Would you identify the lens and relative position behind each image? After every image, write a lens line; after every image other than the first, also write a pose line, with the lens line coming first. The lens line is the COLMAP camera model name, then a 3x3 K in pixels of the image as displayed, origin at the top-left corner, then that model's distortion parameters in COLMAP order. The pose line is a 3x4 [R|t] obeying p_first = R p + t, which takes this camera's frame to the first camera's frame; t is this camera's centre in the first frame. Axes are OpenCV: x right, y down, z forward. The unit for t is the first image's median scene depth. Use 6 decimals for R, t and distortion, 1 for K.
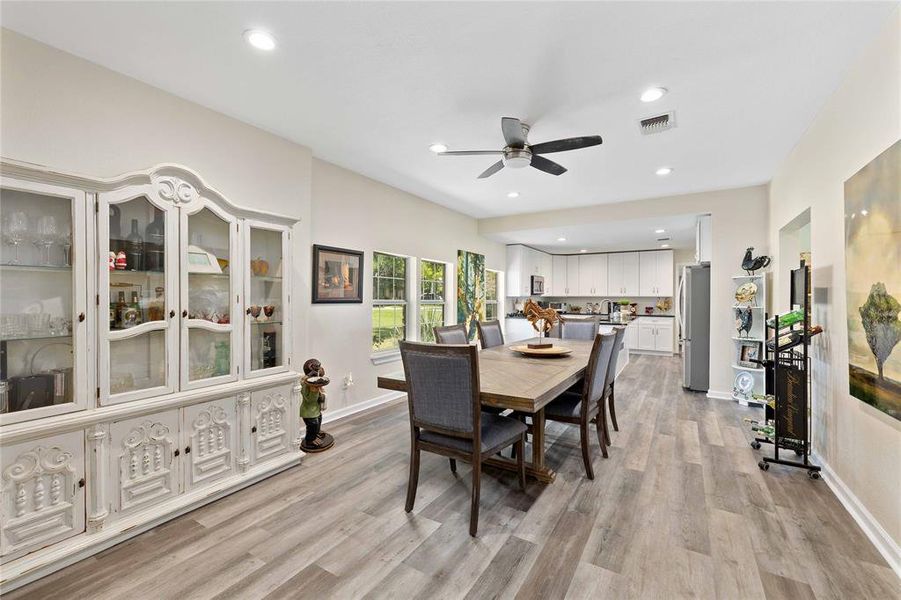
lens RADIAL K [[382.6, 0, 449.2], [0, 382.6, 299.3], [0, 0, 1]] dist [-0.003765, -0.000135]
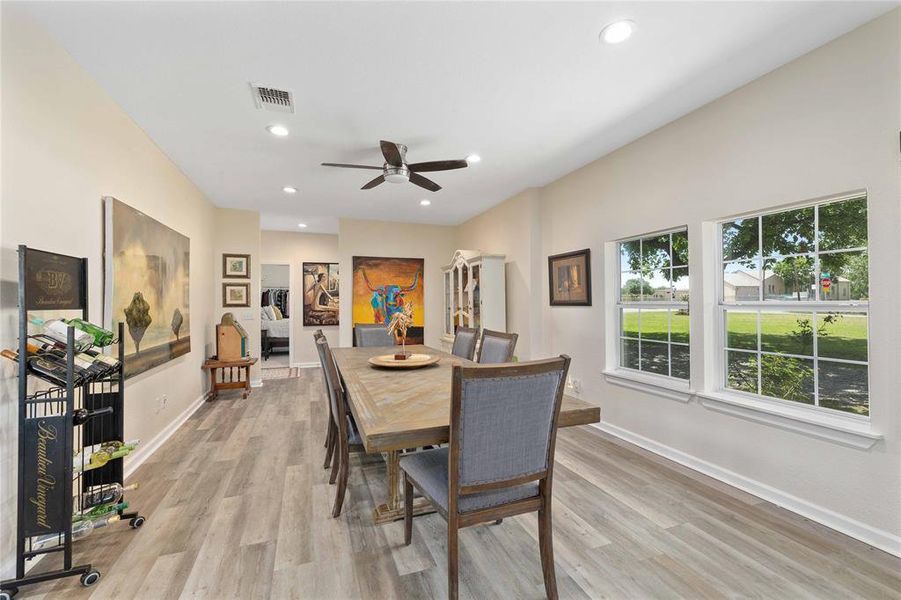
lens RADIAL K [[382.6, 0, 448.0], [0, 382.6, 301.8], [0, 0, 1]] dist [-0.003765, -0.000135]
pose [[-0.619895, -0.002297, -0.784681, 1.008659], [0.003914, 0.999974, -0.006019, 0.004878], [0.784675, -0.006803, -0.619870, 1.903327]]
